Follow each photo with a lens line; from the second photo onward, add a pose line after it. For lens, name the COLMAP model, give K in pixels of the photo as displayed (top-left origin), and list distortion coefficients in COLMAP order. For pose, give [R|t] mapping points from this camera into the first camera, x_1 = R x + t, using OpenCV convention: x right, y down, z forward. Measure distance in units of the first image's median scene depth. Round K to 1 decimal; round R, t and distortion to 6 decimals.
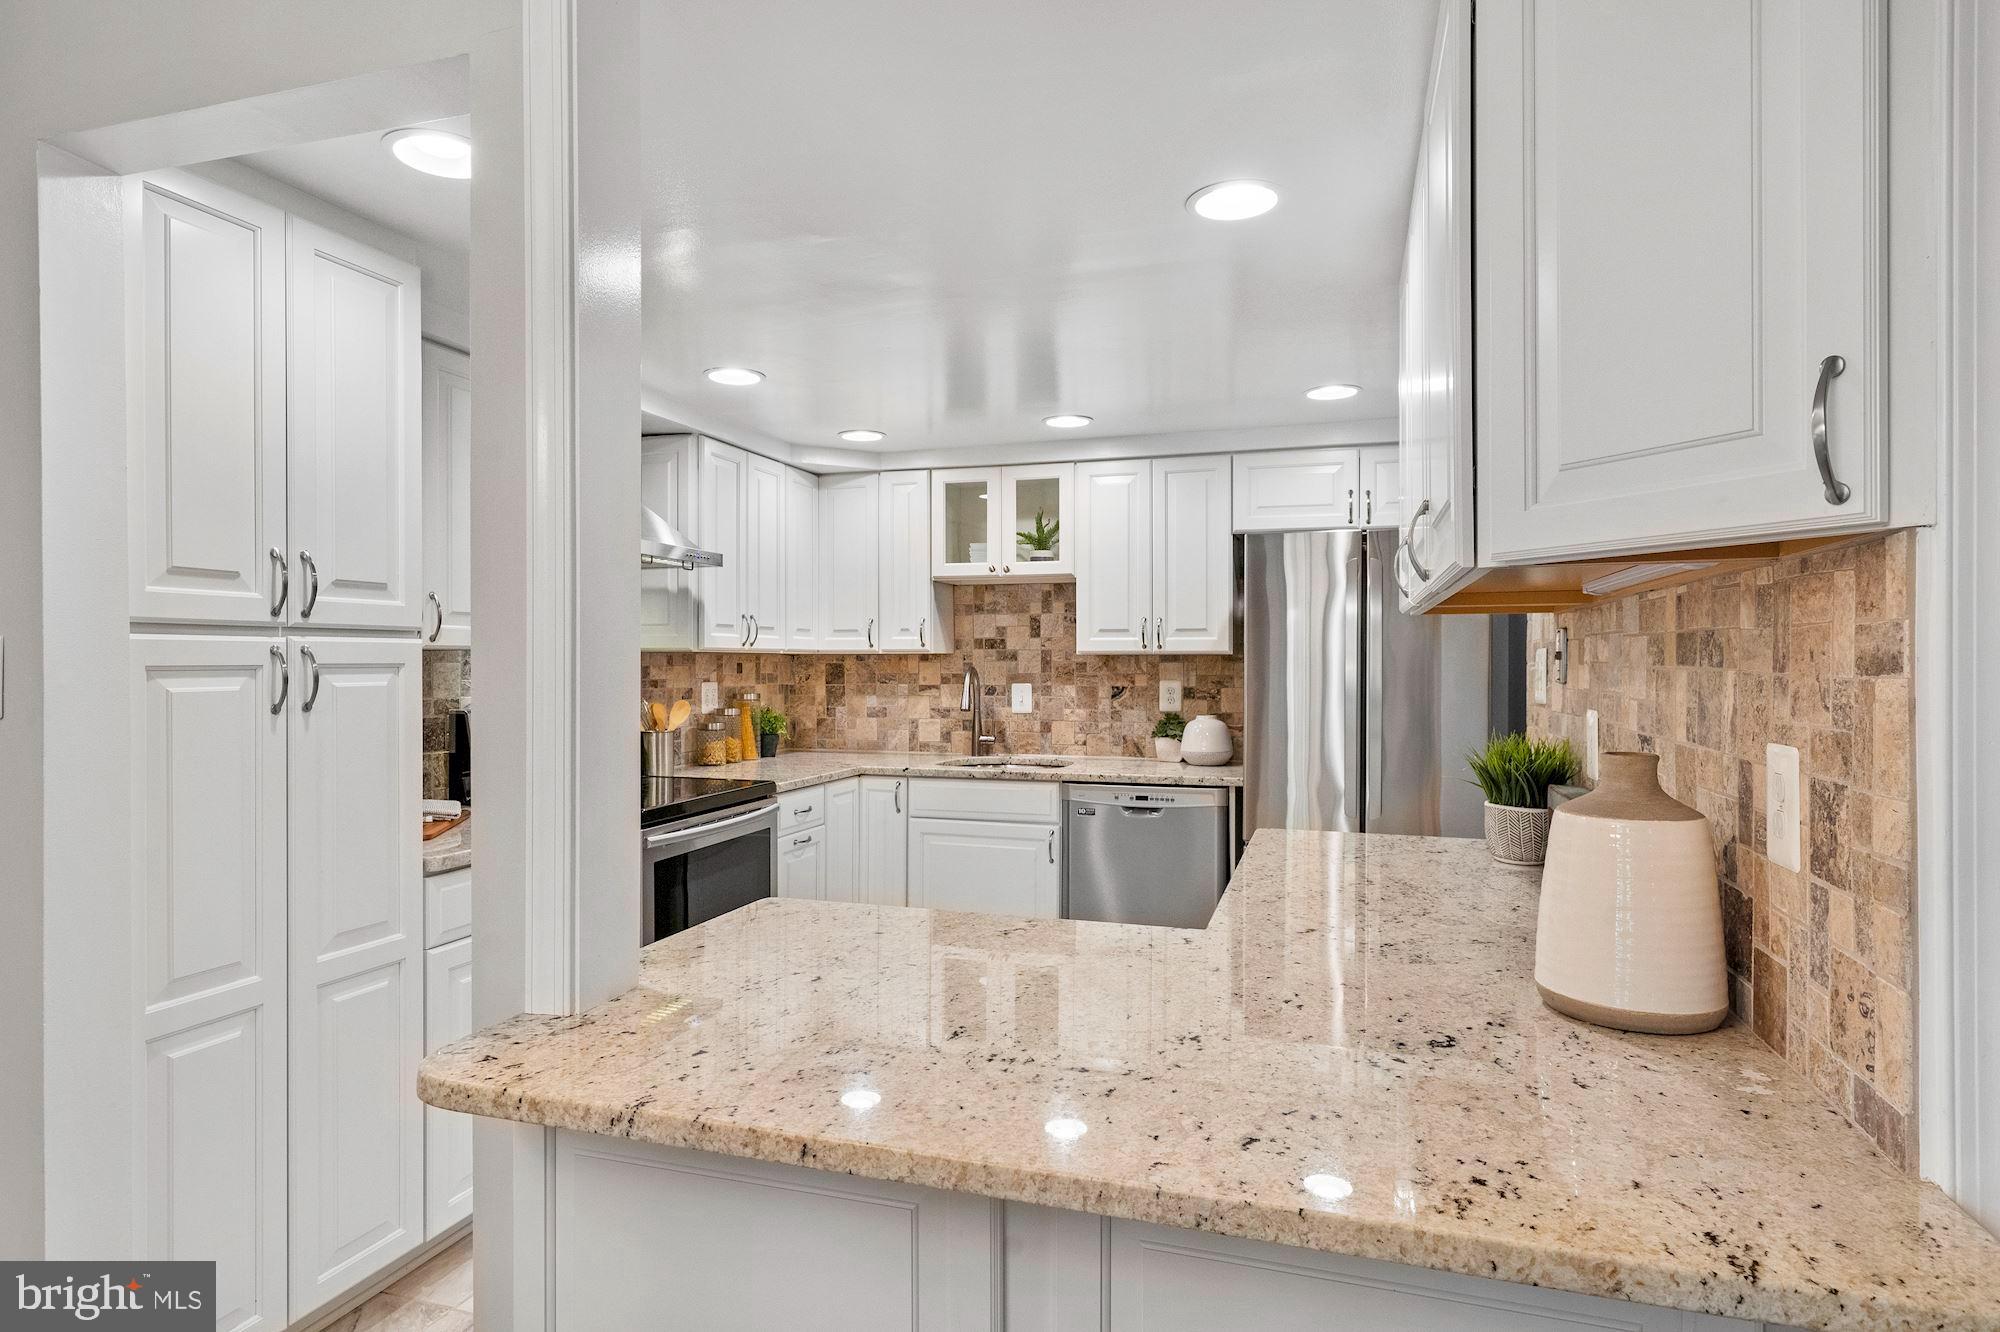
lens RADIAL K [[1098.3, 0, 987.7], [0, 1098.3, 660.7], [0, 0, 1]] dist [0.005077, 0.001642]
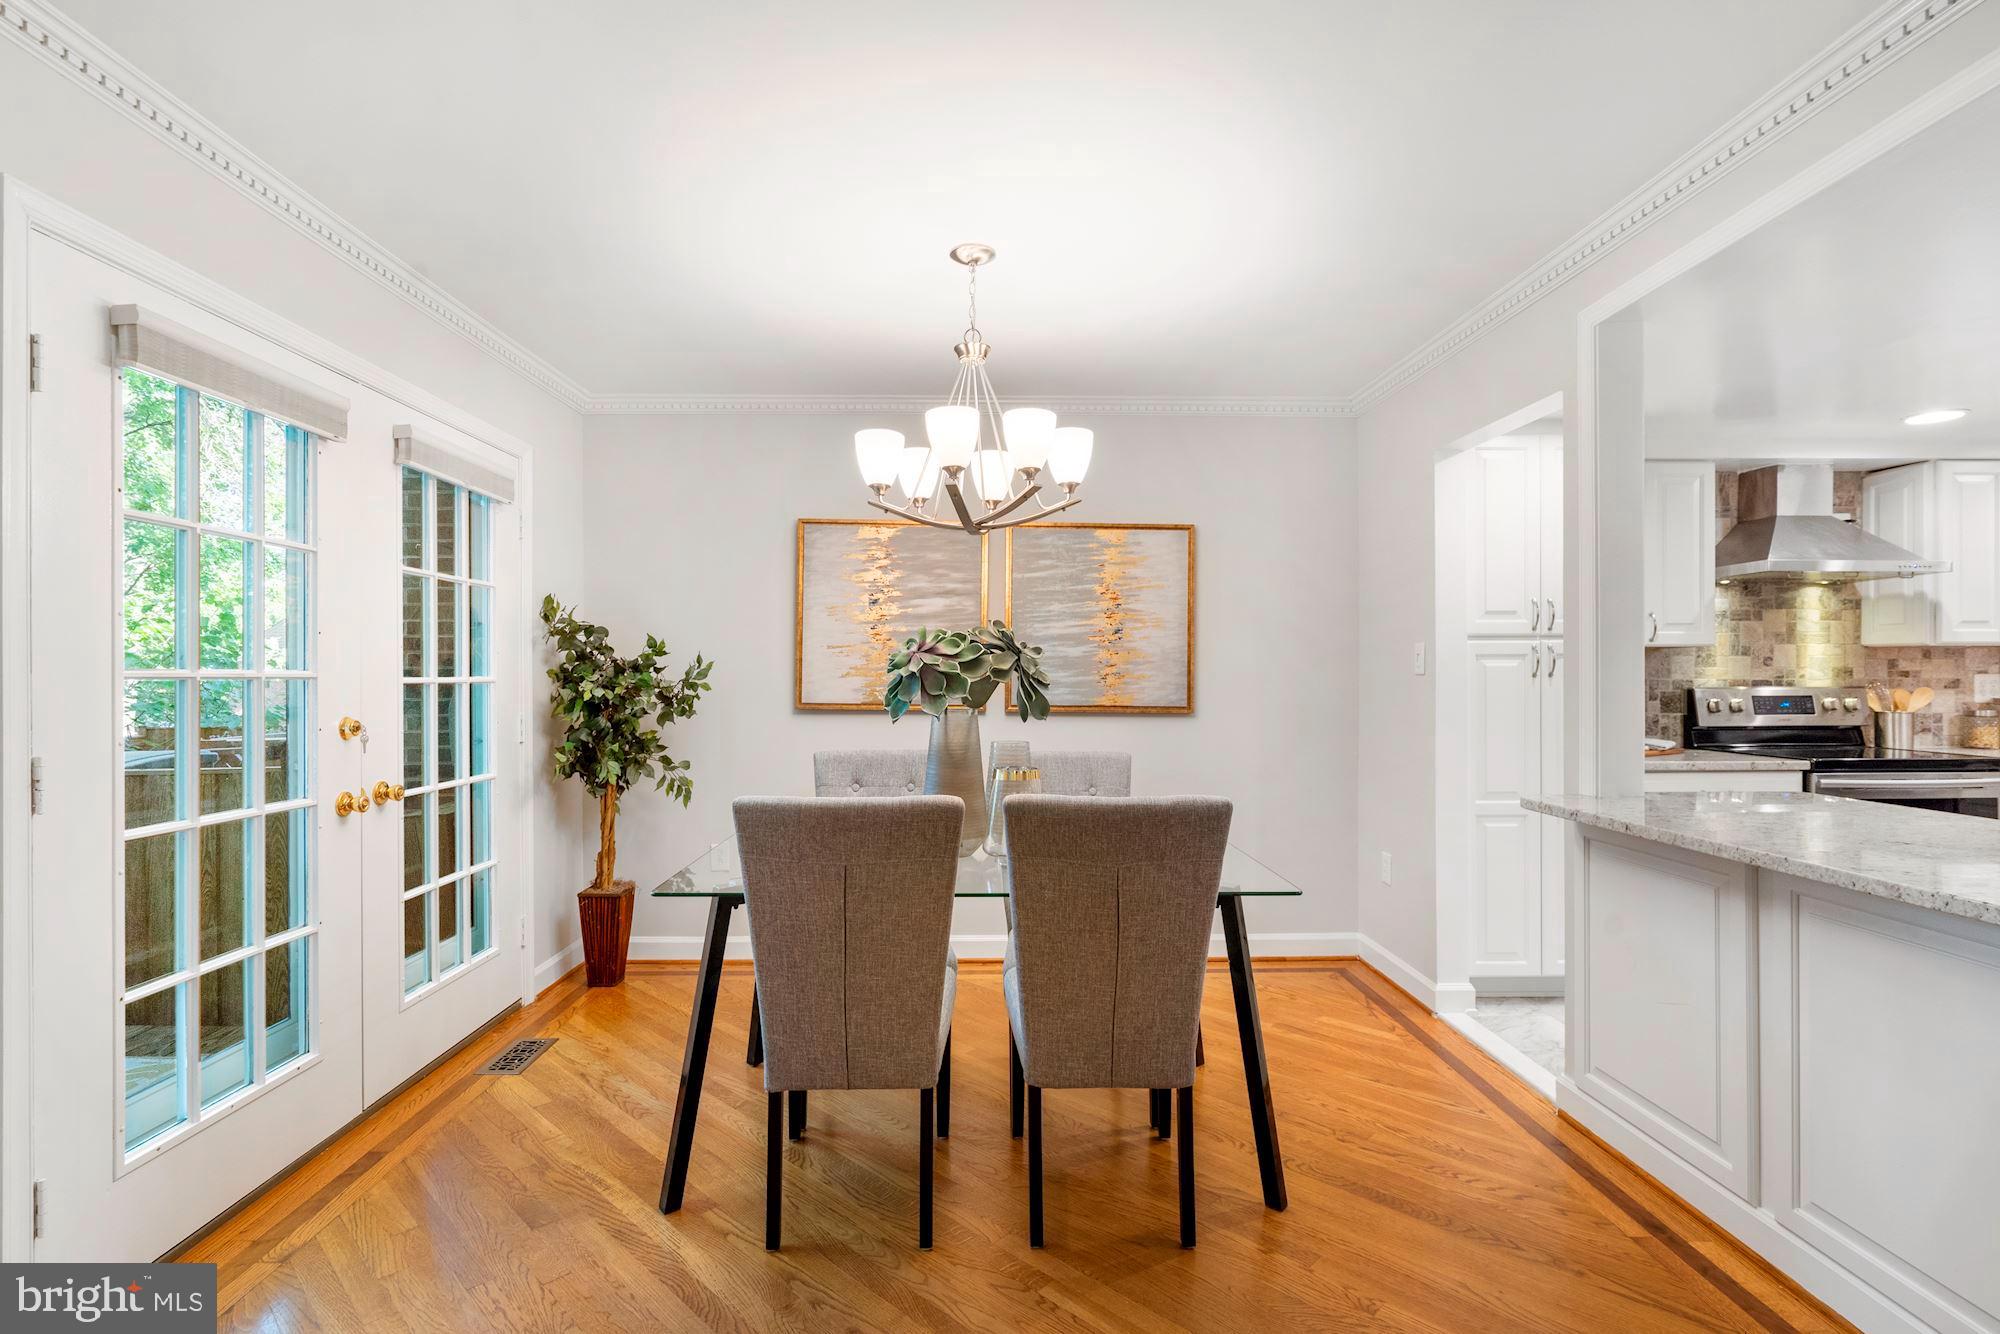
lens RADIAL K [[943.4, 0, 985.2], [0, 943.4, 673.8], [0, 0, 1]] dist [-0.003339, 0.001789]
pose [[0.323311, -0.000138, -0.946293, 0.327497], [0.001407, 0.999999, 0.000335, 0.018295], [0.946292, -0.001440, 0.323311, -0.260024]]
